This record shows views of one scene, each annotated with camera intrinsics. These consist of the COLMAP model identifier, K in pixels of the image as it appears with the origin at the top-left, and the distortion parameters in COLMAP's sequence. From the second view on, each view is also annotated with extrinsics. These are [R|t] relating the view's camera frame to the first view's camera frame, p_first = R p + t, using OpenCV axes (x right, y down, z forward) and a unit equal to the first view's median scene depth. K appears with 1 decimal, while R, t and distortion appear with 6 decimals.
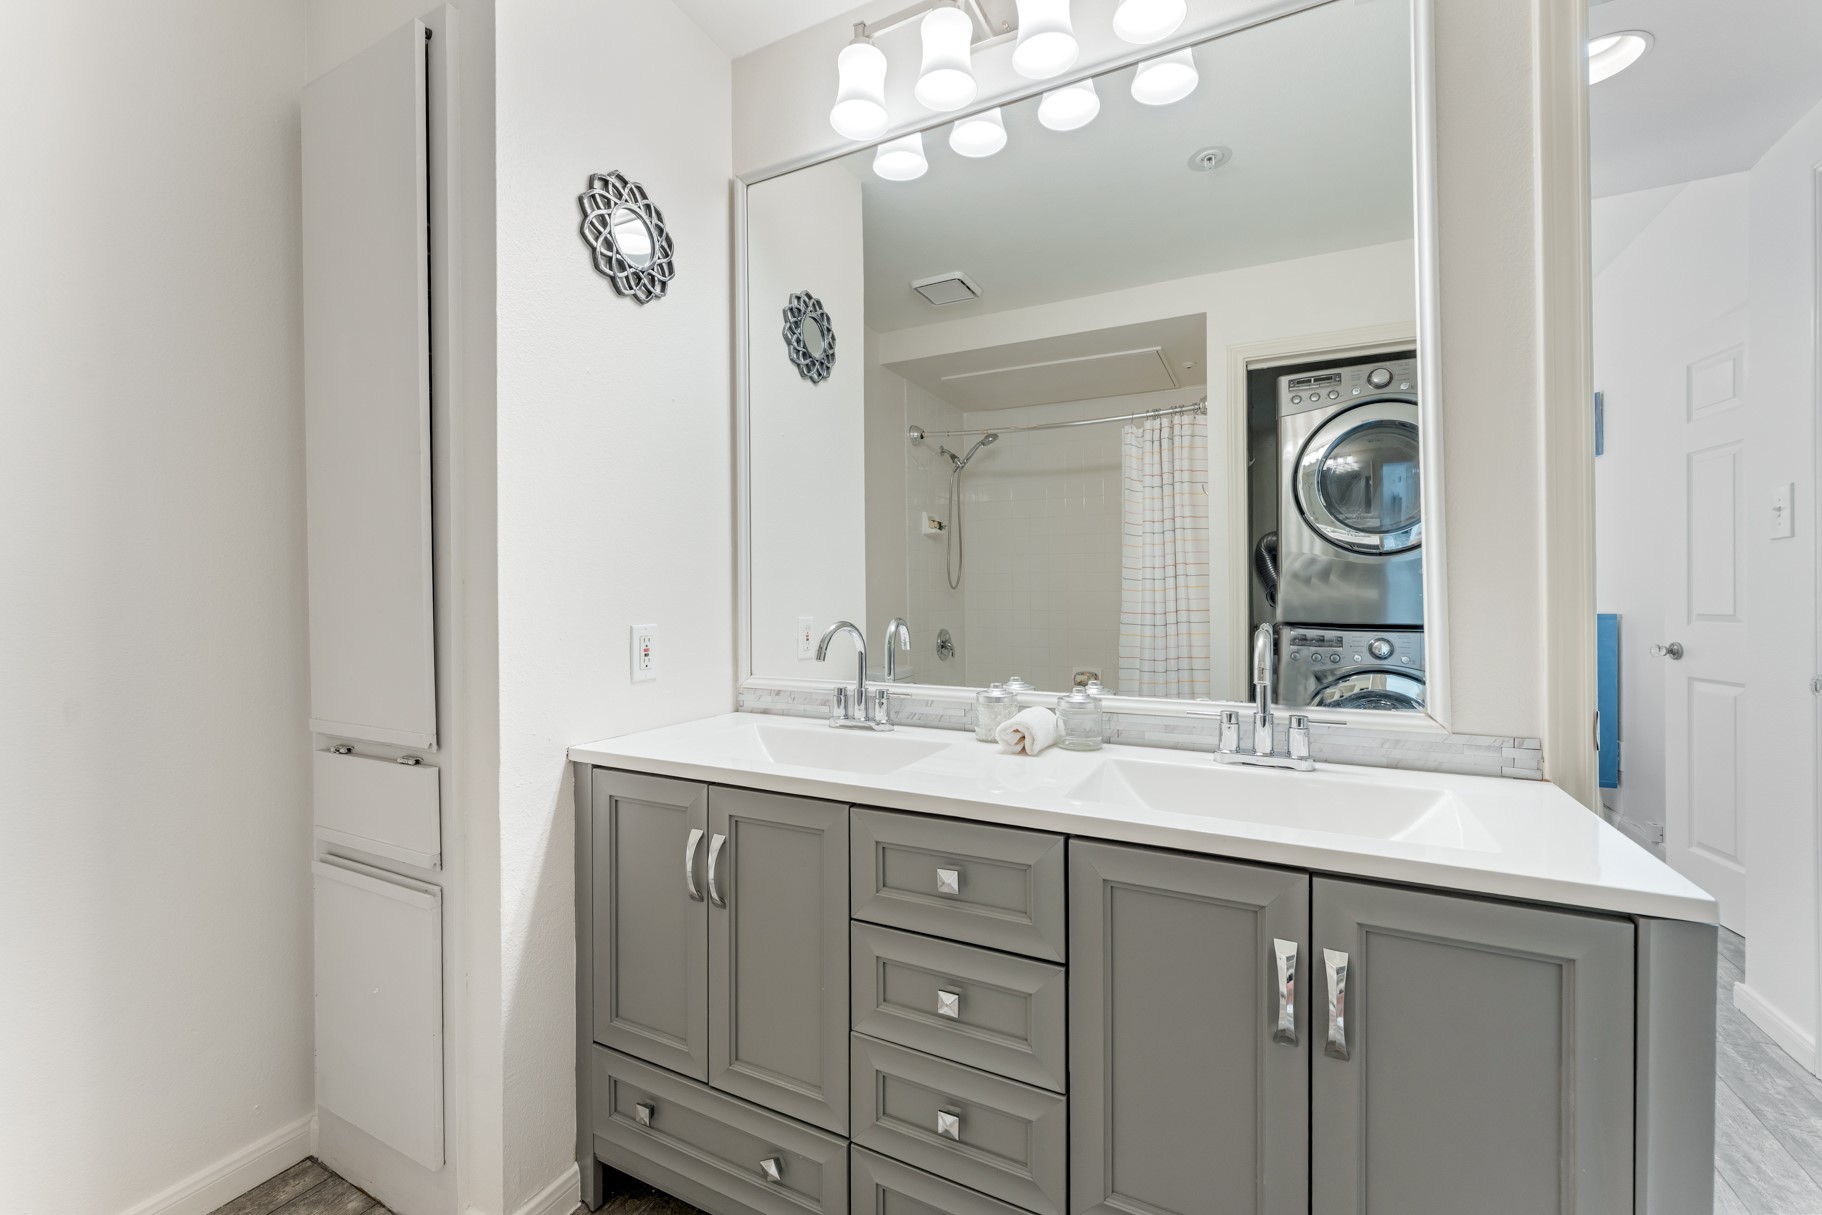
lens RADIAL K [[724.3, 0, 885.6], [0, 724.3, 599.7], [0, 0, 1]] dist [-0.000943, -0.000018]
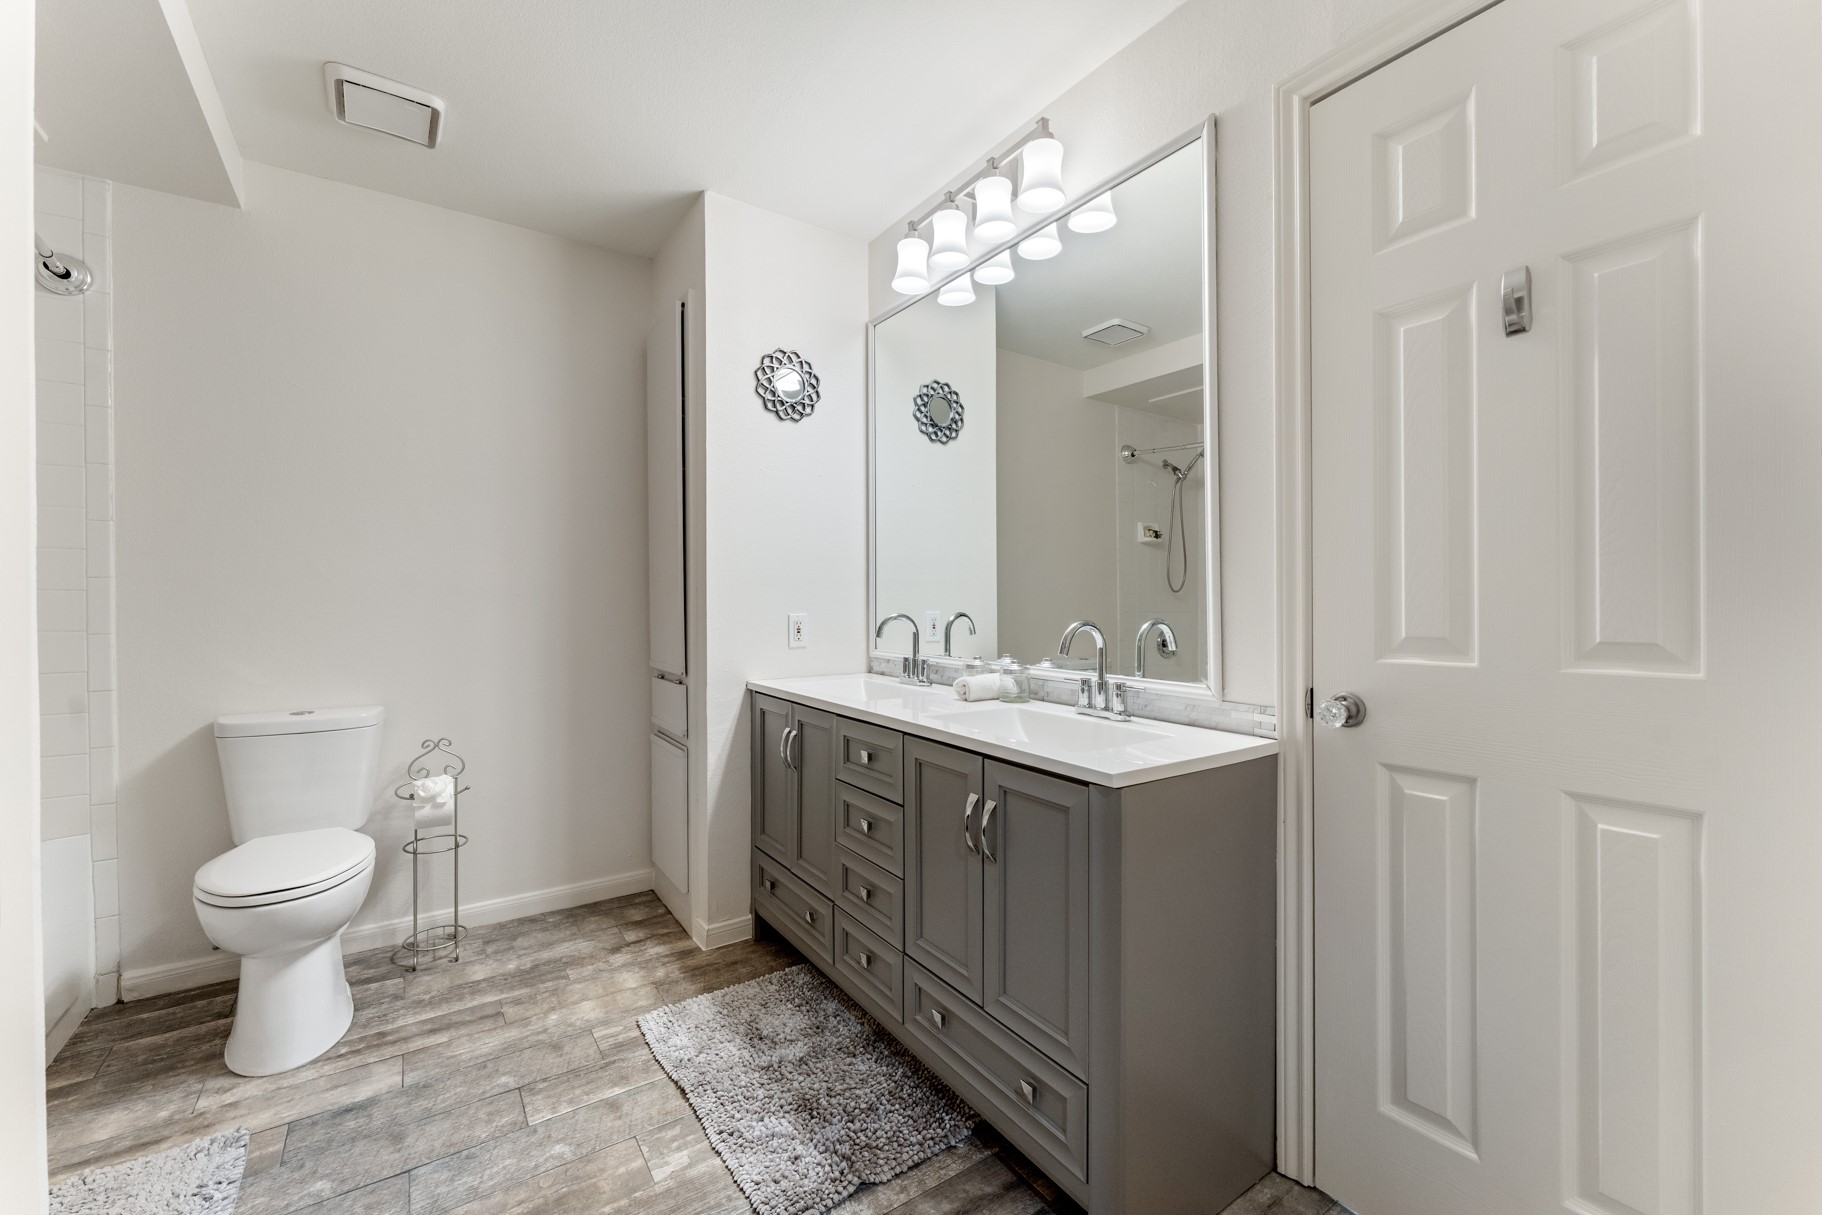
lens RADIAL K [[740.4, 0, 911.0], [0, 740.4, 607.5], [0, 0, 1]] dist [-0.001813, -0.000094]
pose [[0.872041, 0.009401, -0.489342, 0.718050], [-0.006803, 0.999952, 0.007087, 0.005413], [0.489385, -0.002851, 0.872063, -0.353171]]
